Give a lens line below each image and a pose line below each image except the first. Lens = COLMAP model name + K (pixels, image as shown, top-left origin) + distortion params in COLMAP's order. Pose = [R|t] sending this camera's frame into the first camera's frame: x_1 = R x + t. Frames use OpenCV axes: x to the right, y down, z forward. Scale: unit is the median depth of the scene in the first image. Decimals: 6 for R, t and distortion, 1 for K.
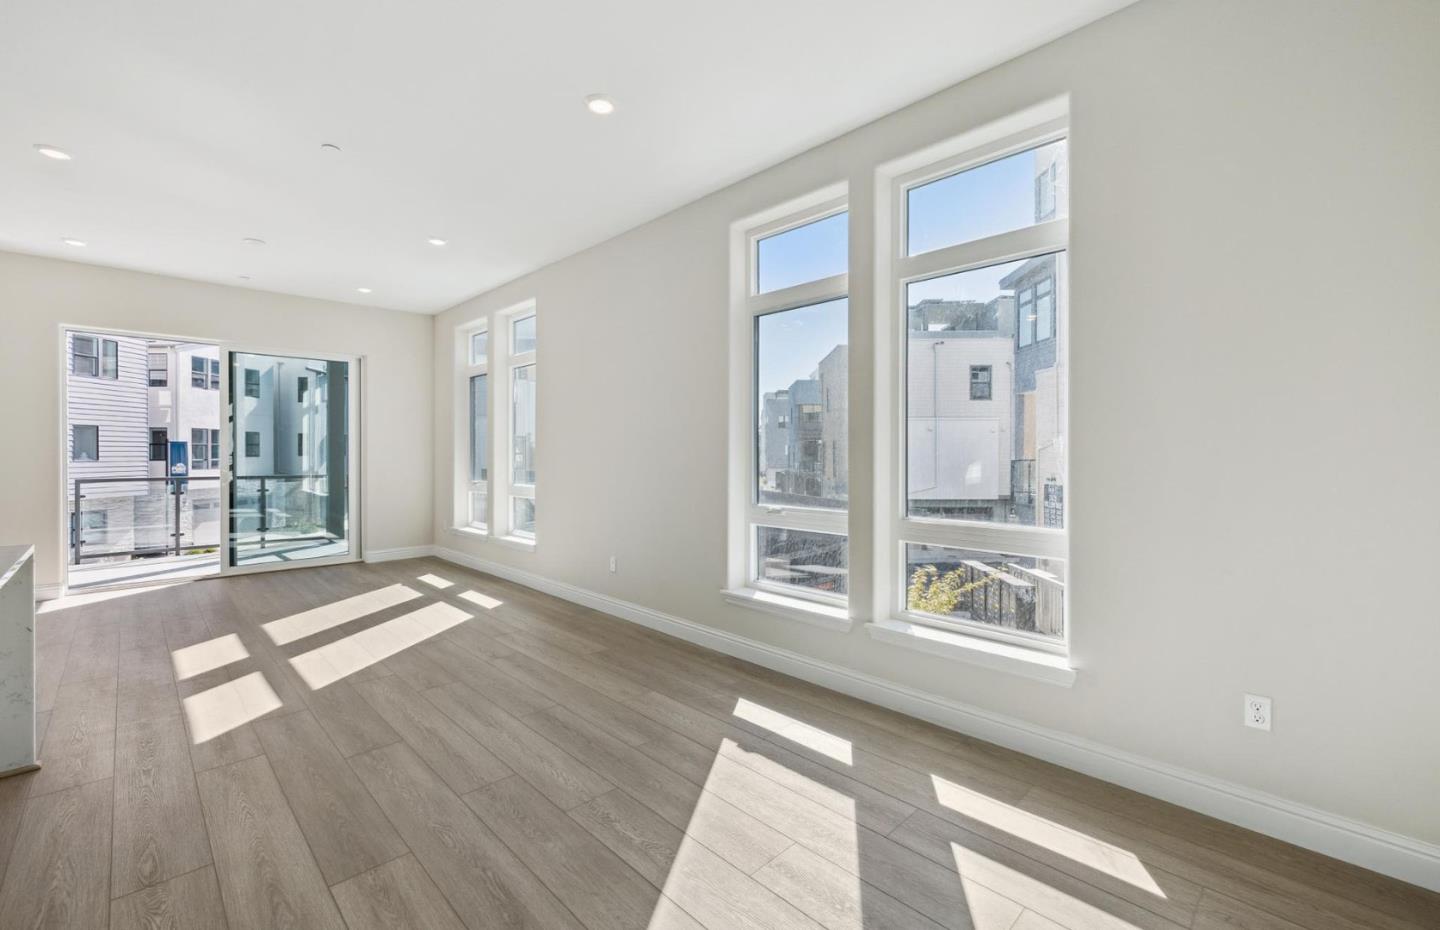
lens RADIAL K [[606.7, 0, 717.4], [0, 606.7, 453.4], [0, 0, 1]] dist [0.001211, -0.000151]
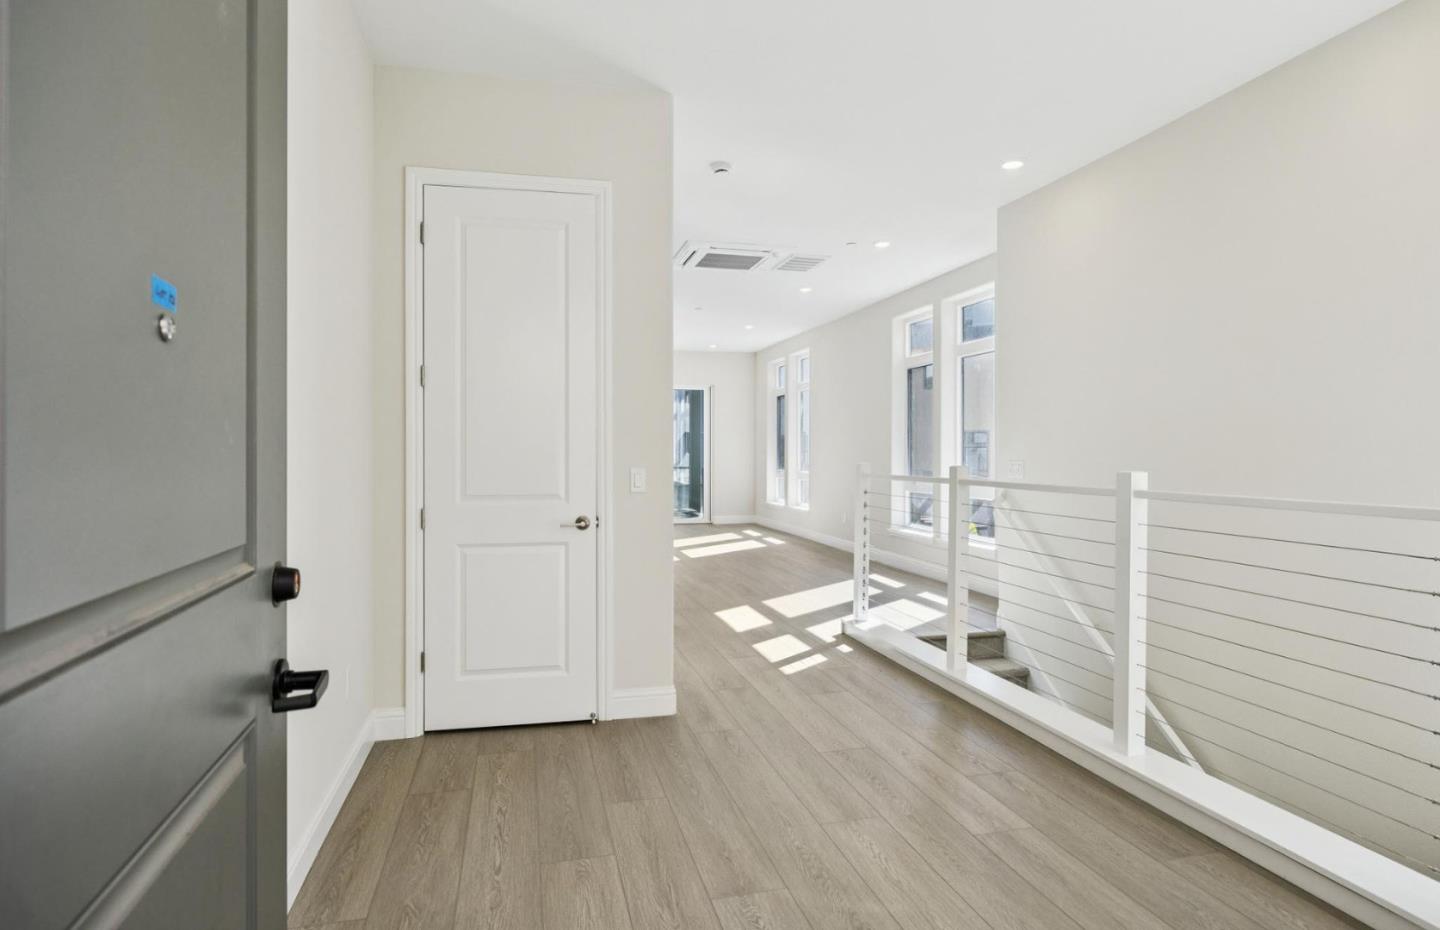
lens RADIAL K [[770.9, 0, 717.4], [0, 770.9, 459.1], [0, 0, 1]] dist [0.003783, -0.000146]
pose [[0.864681, 0.005636, -0.502290, 0.406951], [-0.000971, 0.999954, 0.009548, 0.003407], [0.502321, -0.007769, 0.864646, -0.677539]]
